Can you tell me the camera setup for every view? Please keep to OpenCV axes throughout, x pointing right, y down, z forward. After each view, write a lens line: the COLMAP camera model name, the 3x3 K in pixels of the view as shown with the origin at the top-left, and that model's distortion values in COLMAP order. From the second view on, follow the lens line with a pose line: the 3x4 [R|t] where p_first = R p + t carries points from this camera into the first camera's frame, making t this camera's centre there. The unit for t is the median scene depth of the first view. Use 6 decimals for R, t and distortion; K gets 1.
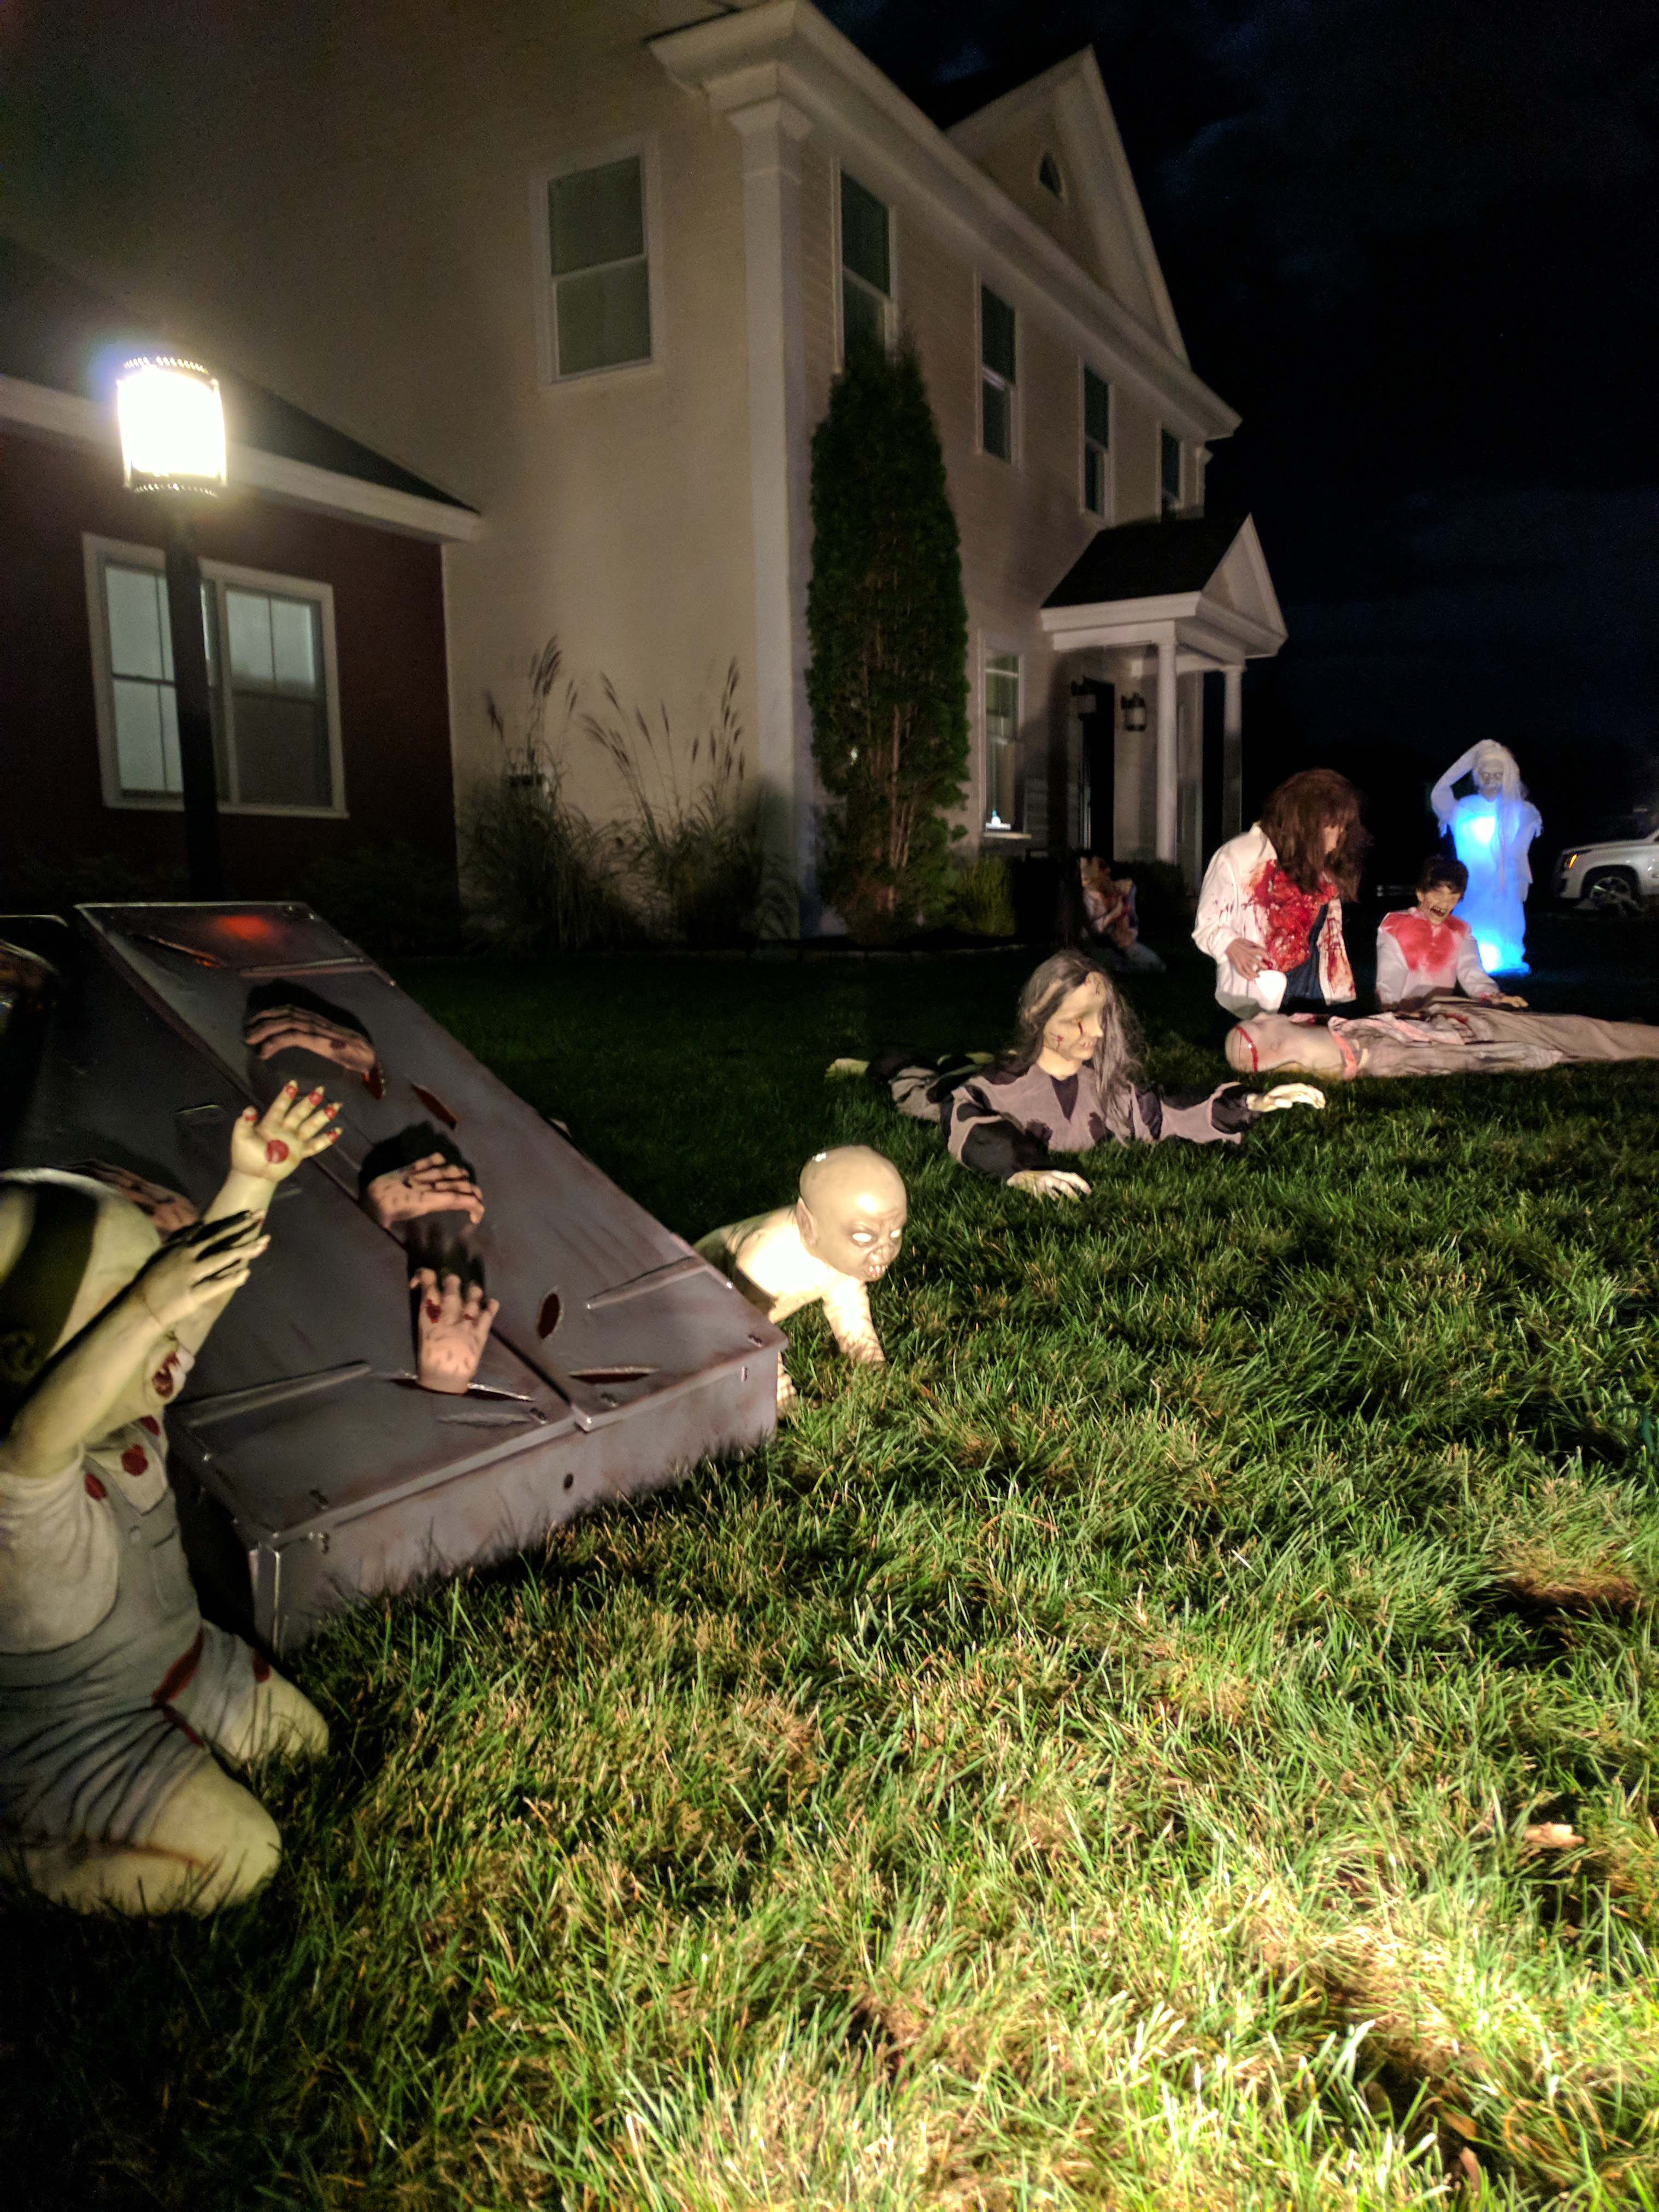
lens RADIAL K [[1661.9, 0, 829.5], [0, 1661.9, 1106.0], [0, 0, 1]] dist [0.011473, -0.005934]
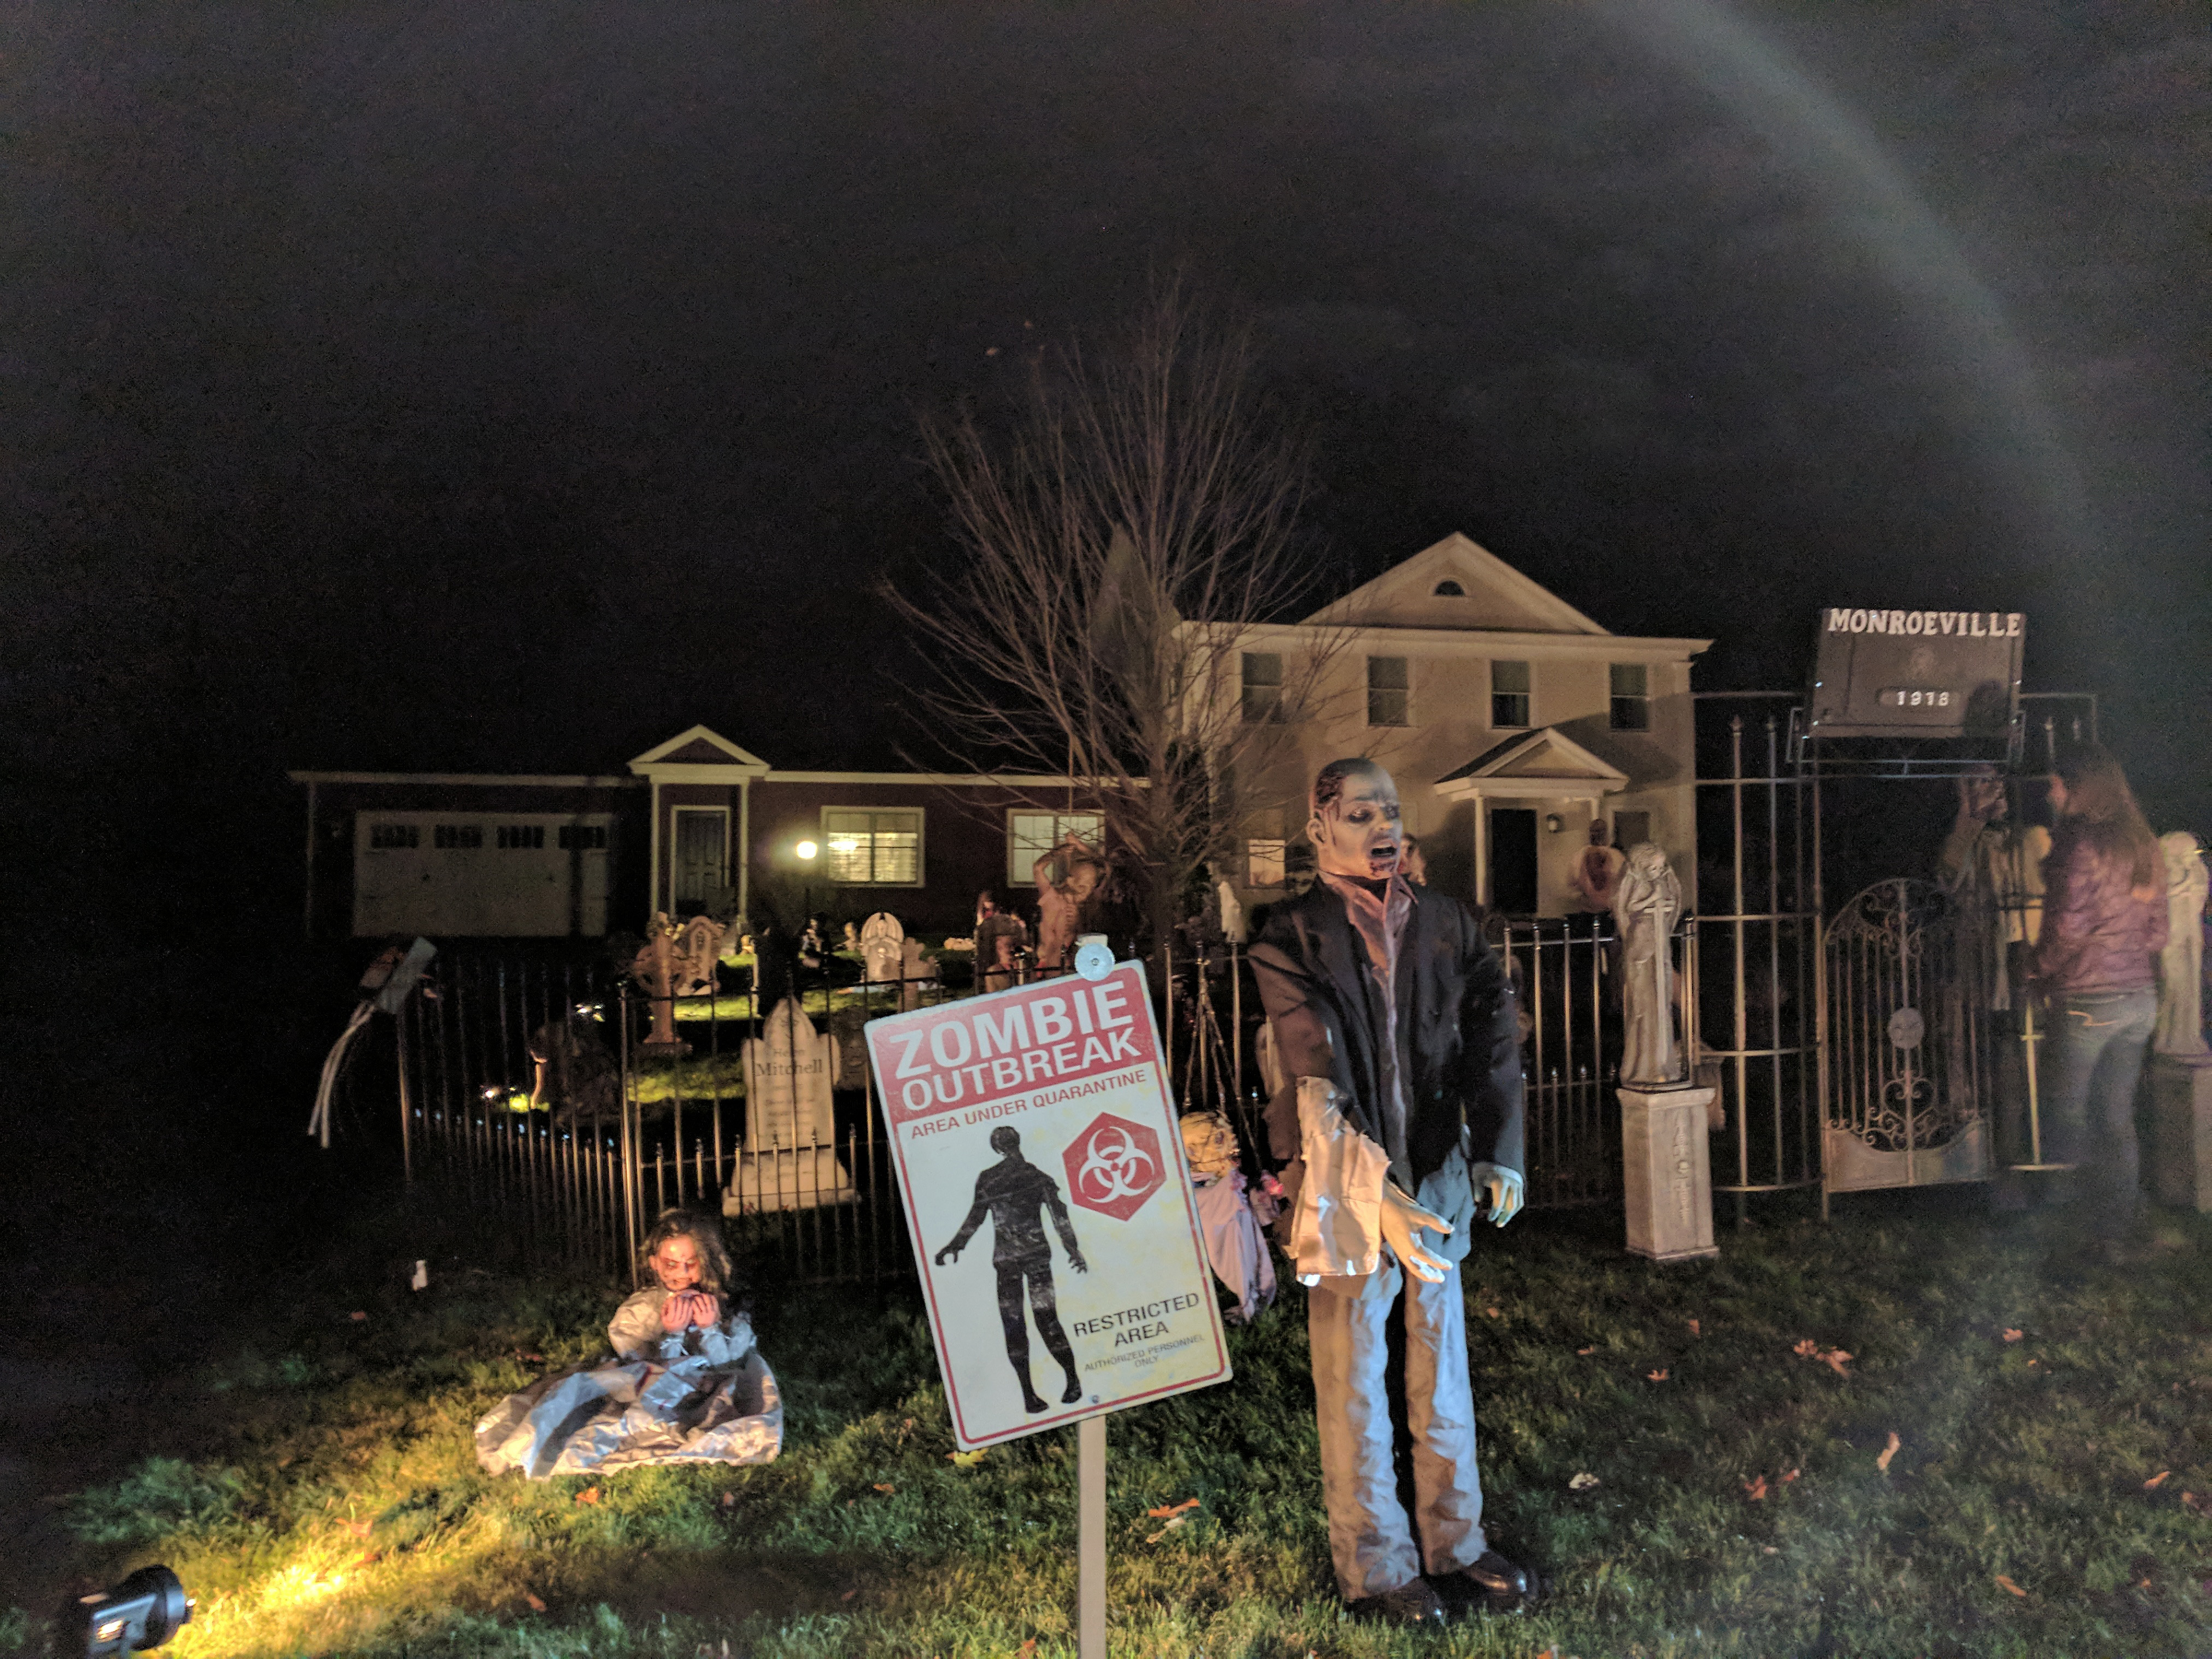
lens RADIAL K [[1661.9, 0, 1076.4], [0, 1661.9, 833.4], [0, 0, 1]] dist [0.011473, -0.005934]
pose [[0.646127, -0.025847, -0.762792, 1.859379], [-0.108730, 0.986116, -0.125514, 0.100120], [0.755446, 0.164037, 0.634345, -0.869853]]
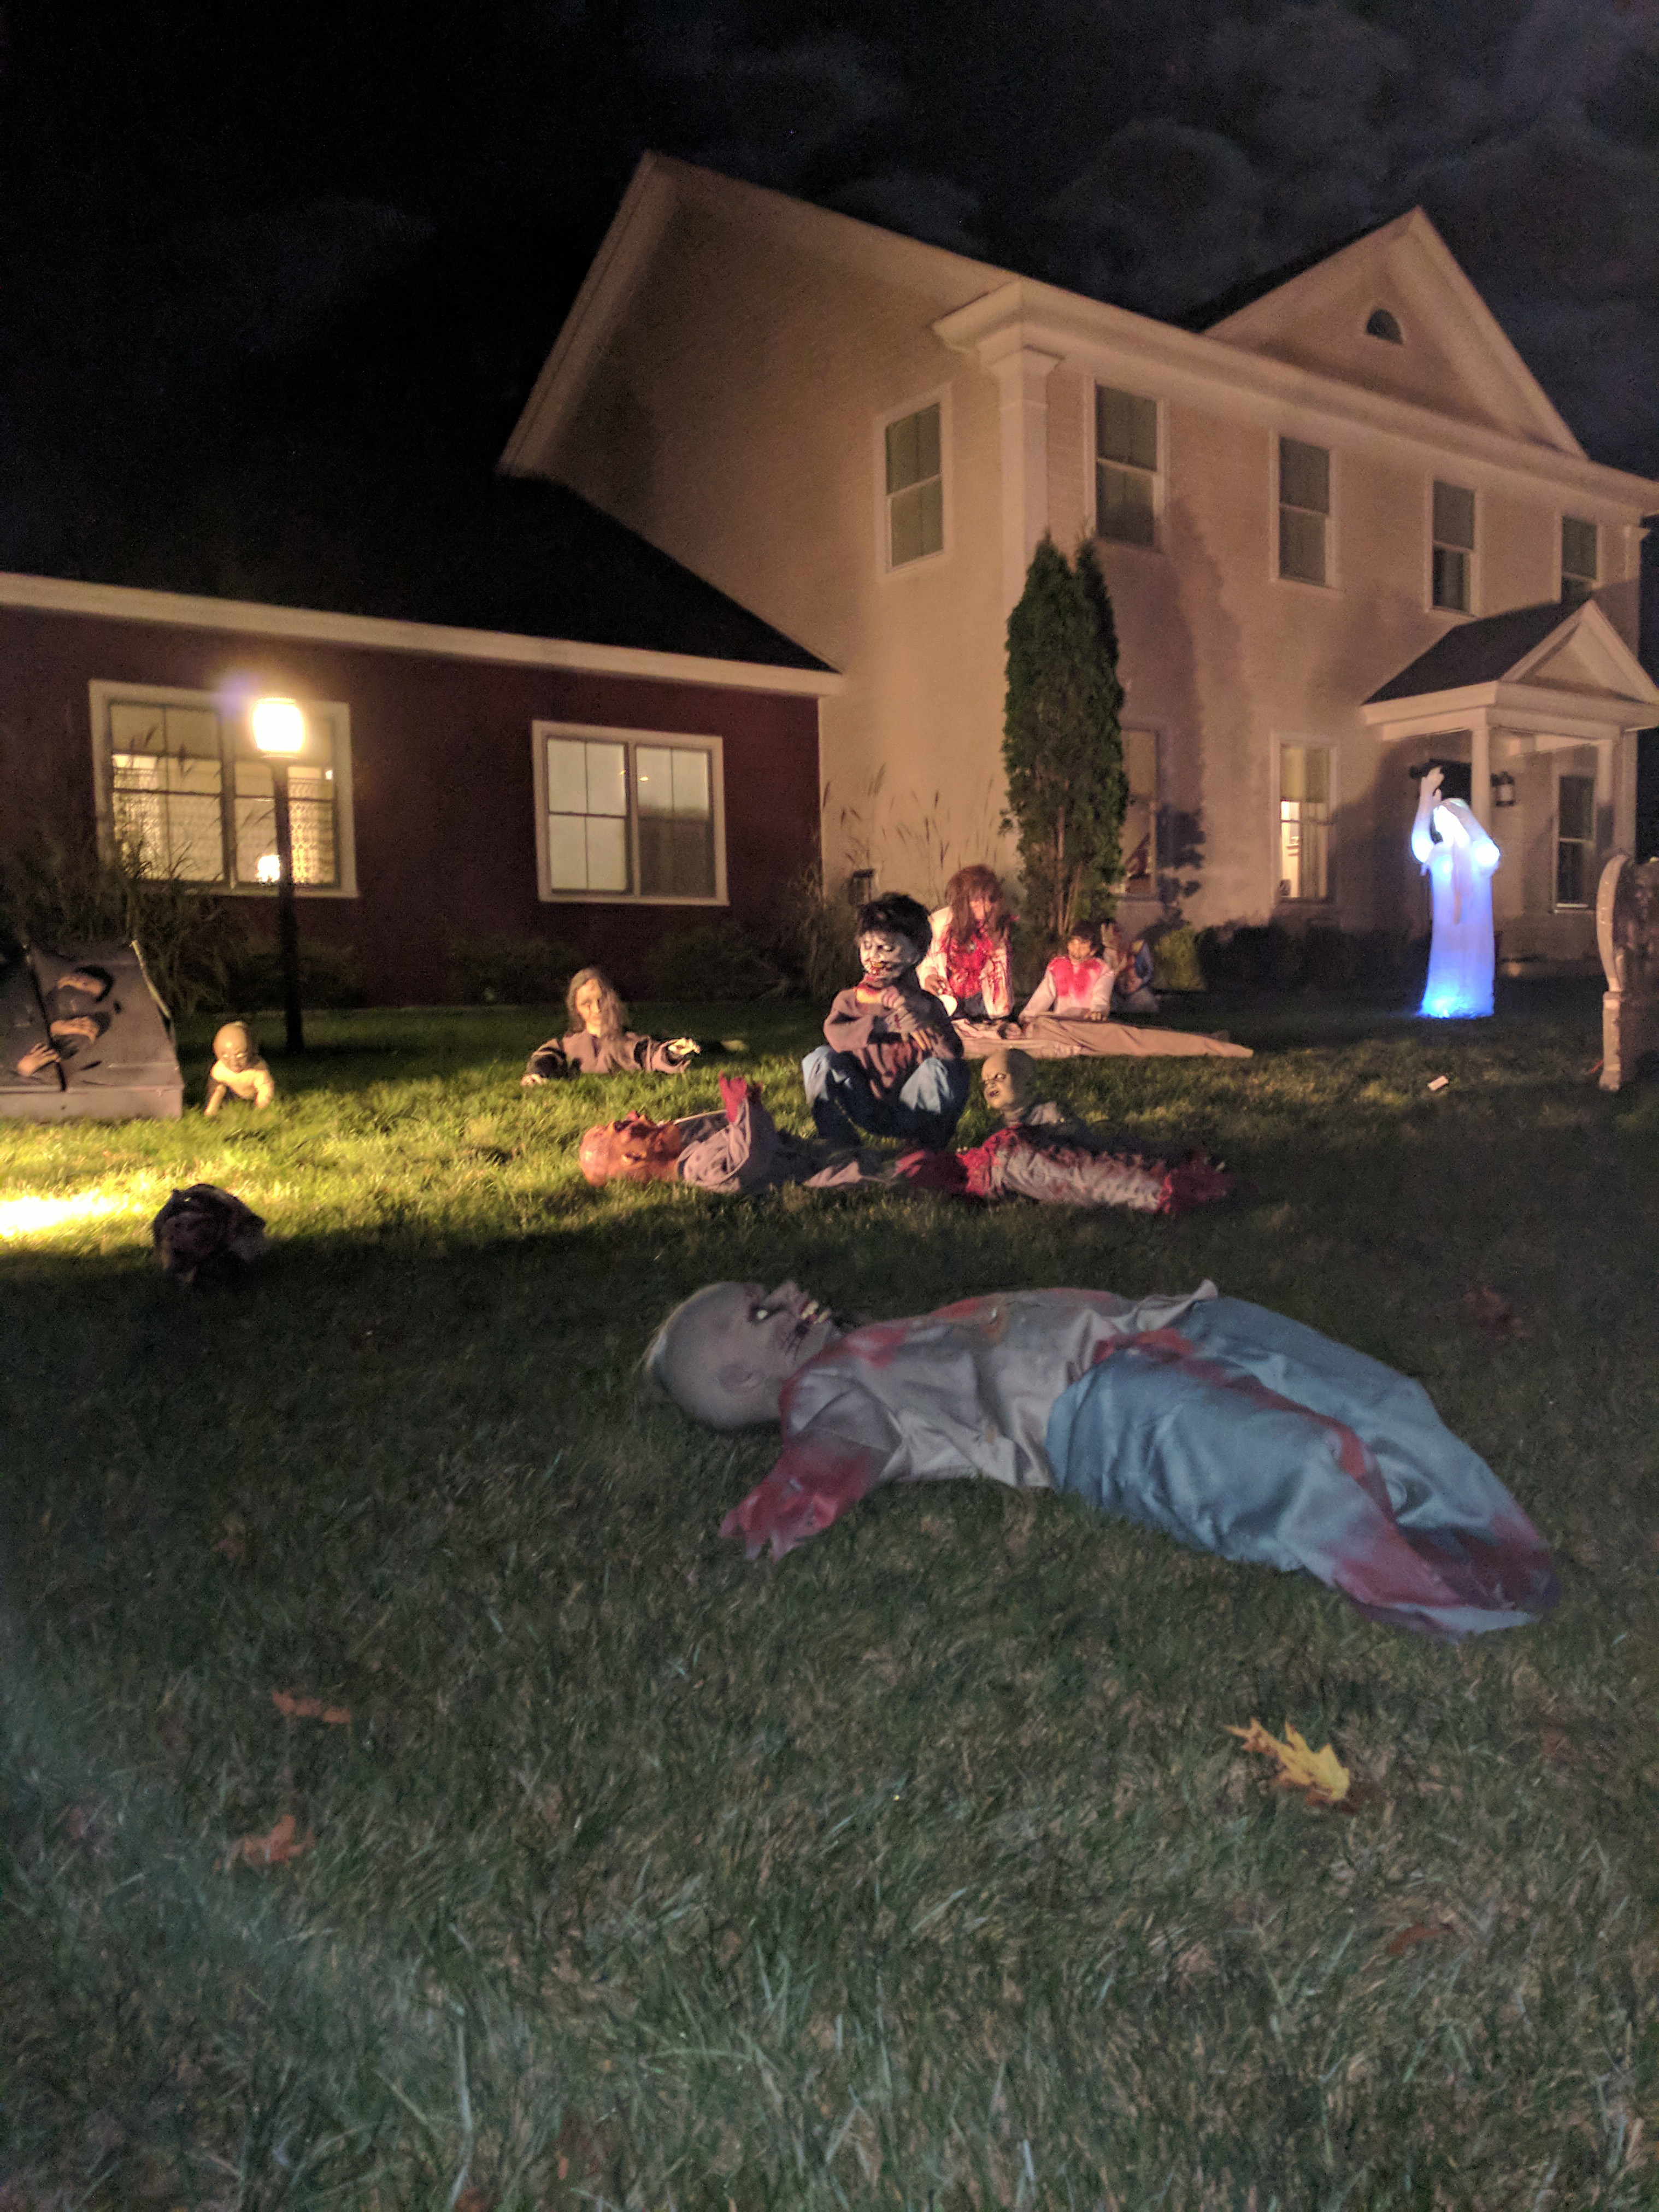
lens RADIAL K [[1661.9, 0, 829.5], [0, 1661.9, 1106.0], [0, 0, 1]] dist [0.011473, -0.005934]
pose [[0.905723, 0.031713, -0.422683, 0.365503], [-0.051538, 0.998038, -0.035553, 0.036251], [0.420726, 0.053985, 0.905580, -0.190984]]
